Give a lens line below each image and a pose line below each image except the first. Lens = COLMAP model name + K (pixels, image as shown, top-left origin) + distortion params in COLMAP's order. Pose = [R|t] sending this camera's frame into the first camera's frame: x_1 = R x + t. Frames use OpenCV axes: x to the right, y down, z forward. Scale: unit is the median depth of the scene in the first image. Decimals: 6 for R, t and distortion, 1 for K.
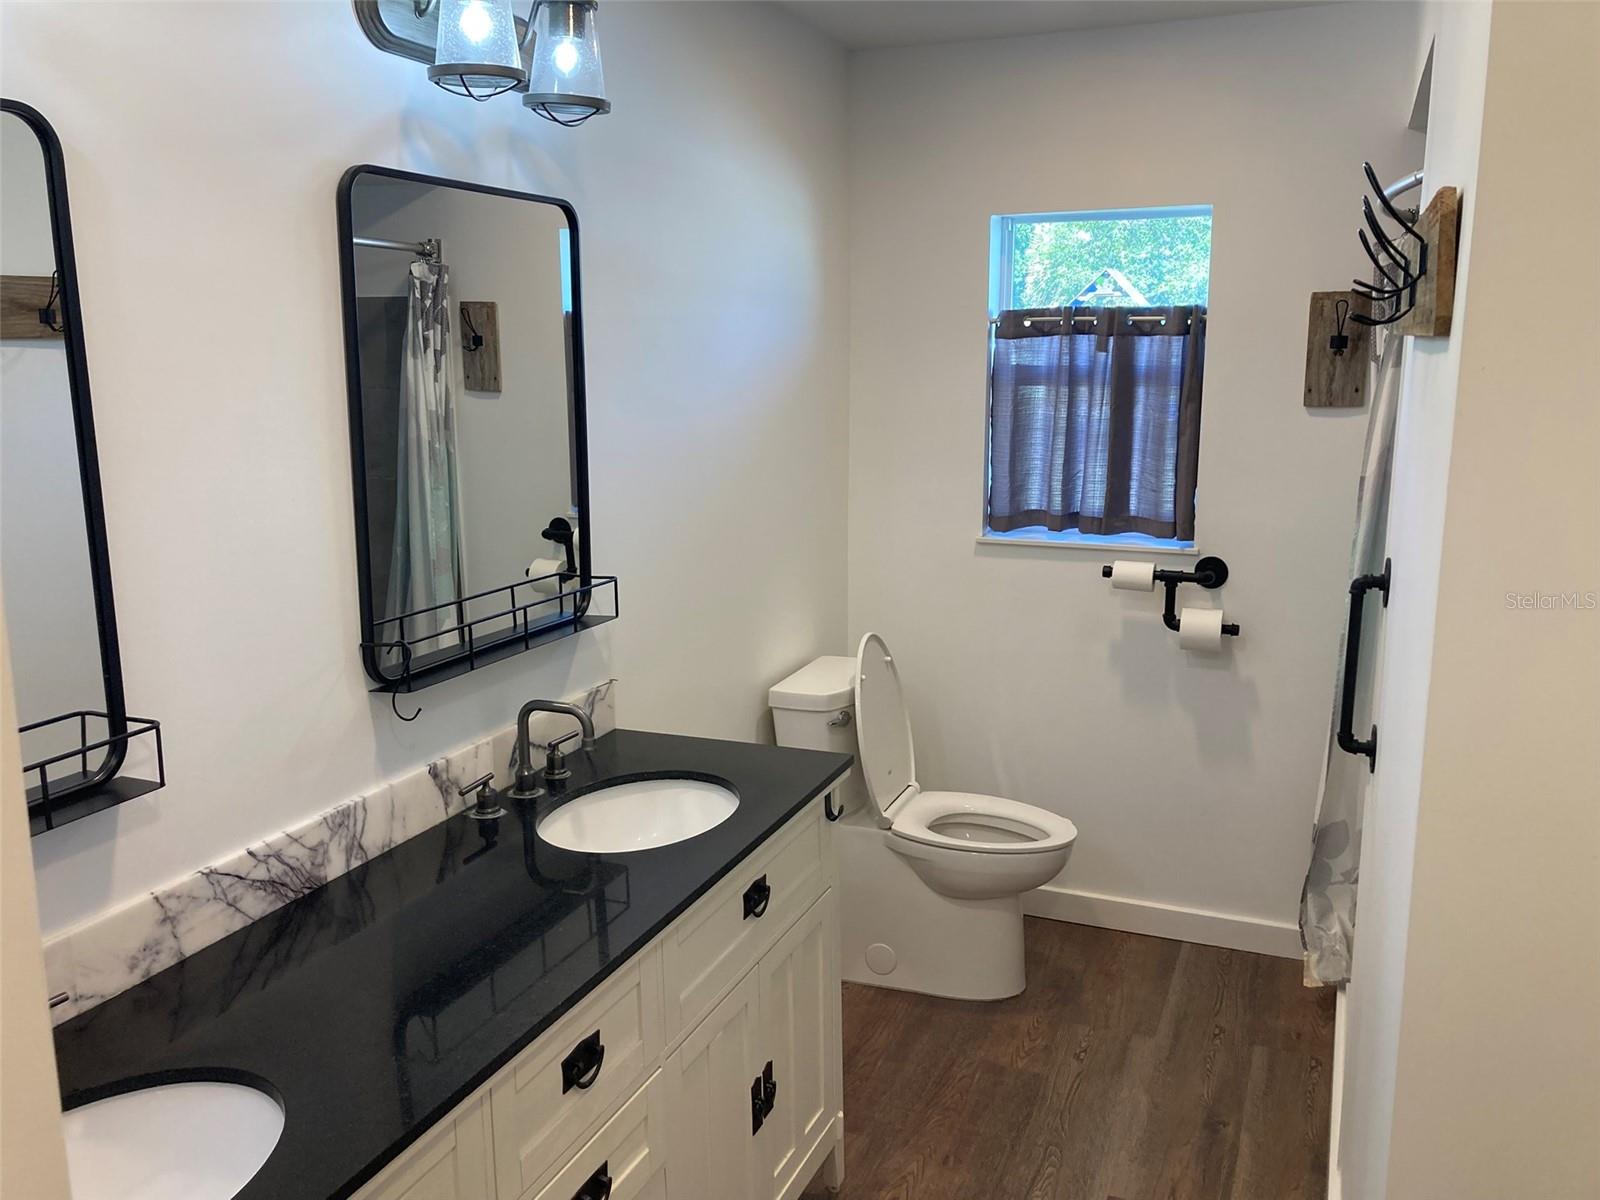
lens RADIAL K [[1324.9, 0, 792.2], [0, 1324.9, 587.6], [0, 0, 1]] dist [0.028609, -0.014762]
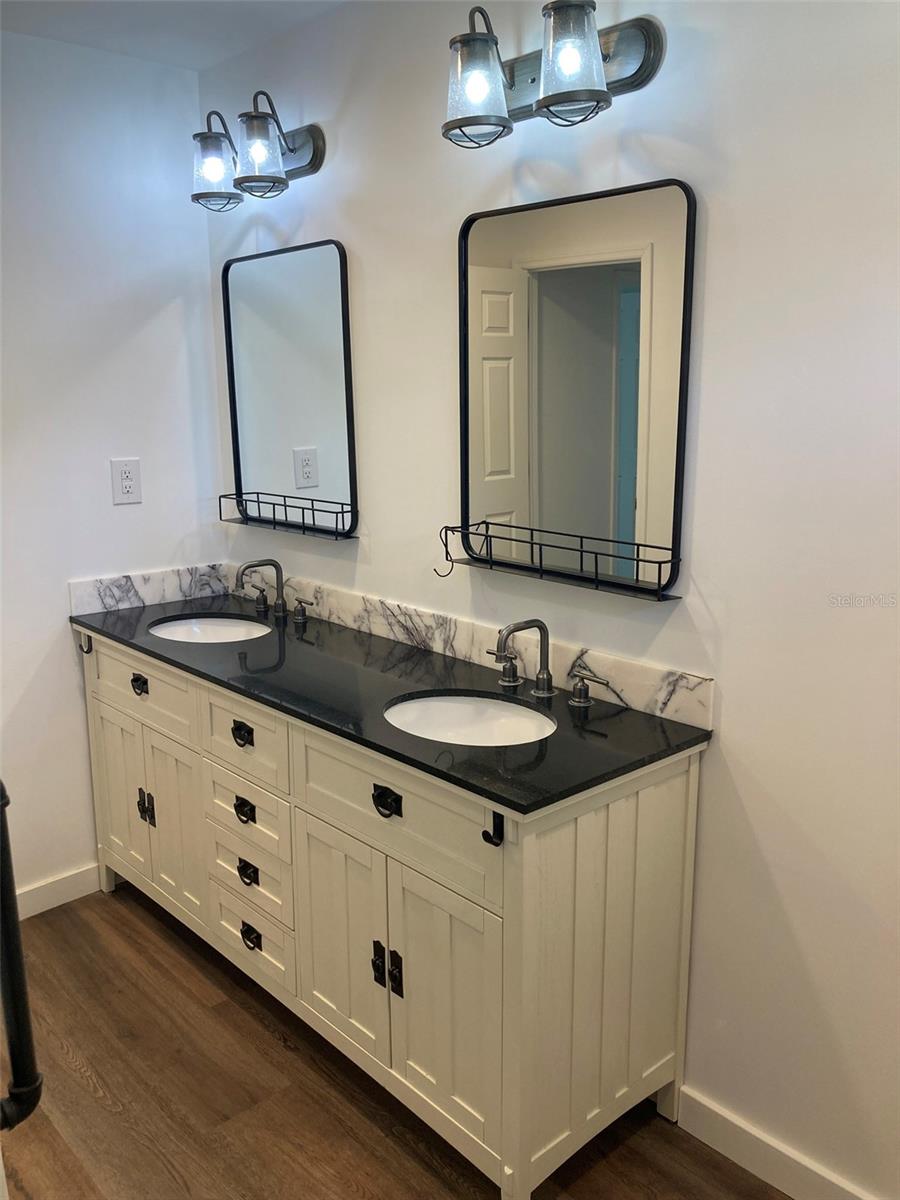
lens RADIAL K [[993.7, 0, 447.8], [0, 993.7, 604.7], [0, 0, 1]] dist [0.028609, -0.014762]
pose [[-0.414304, 0.215470, -0.884265, 0.770750], [-0.156609, 0.940203, 0.302476, -0.229659], [0.896563, 0.263801, -0.355786, 1.446966]]
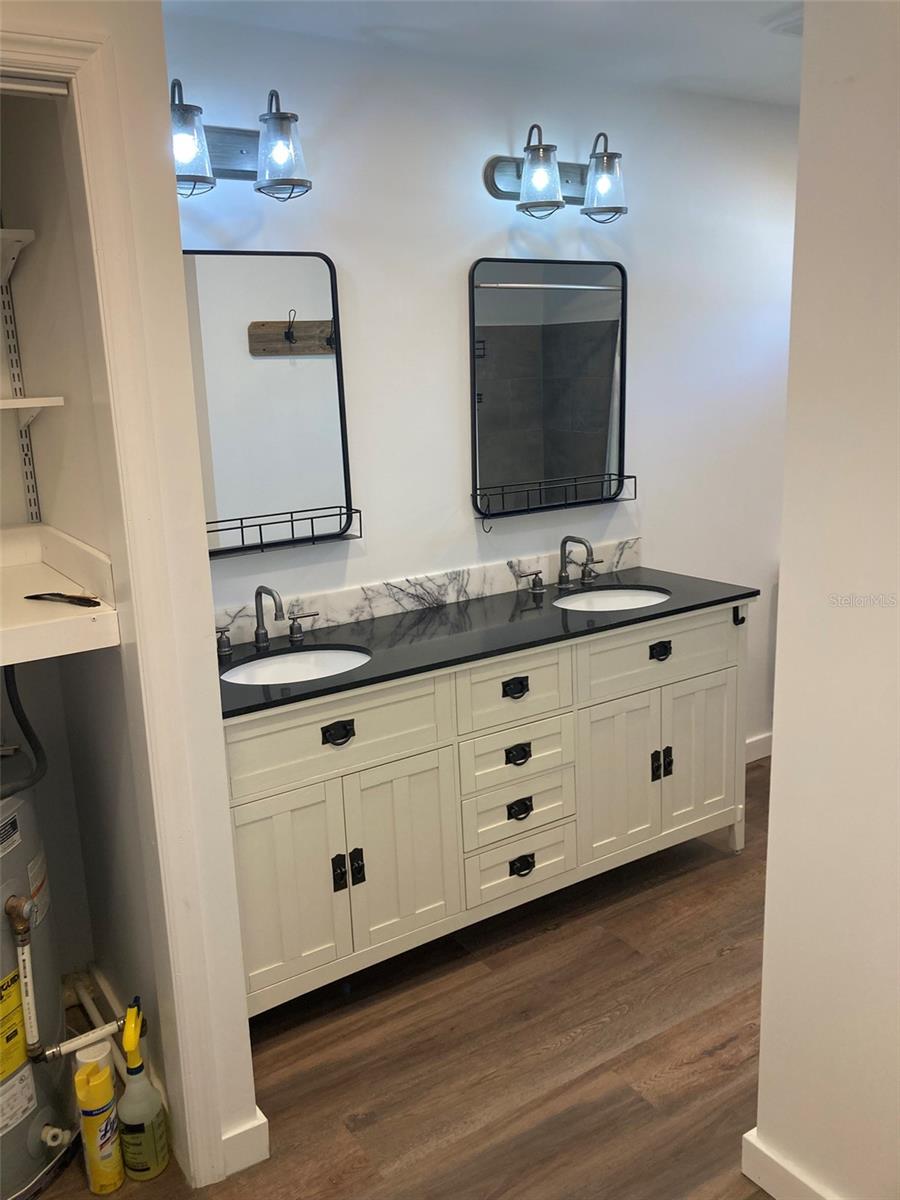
lens RADIAL K [[993.7, 0, 440.2], [0, 993.7, 599.6], [0, 0, 1]] dist [0.028609, -0.014762]
pose [[0.827075, 0.108740, -0.551474, 0.513099], [-0.074248, 0.993647, 0.084575, 0.079820], [0.557167, -0.029004, 0.829894, -0.321459]]
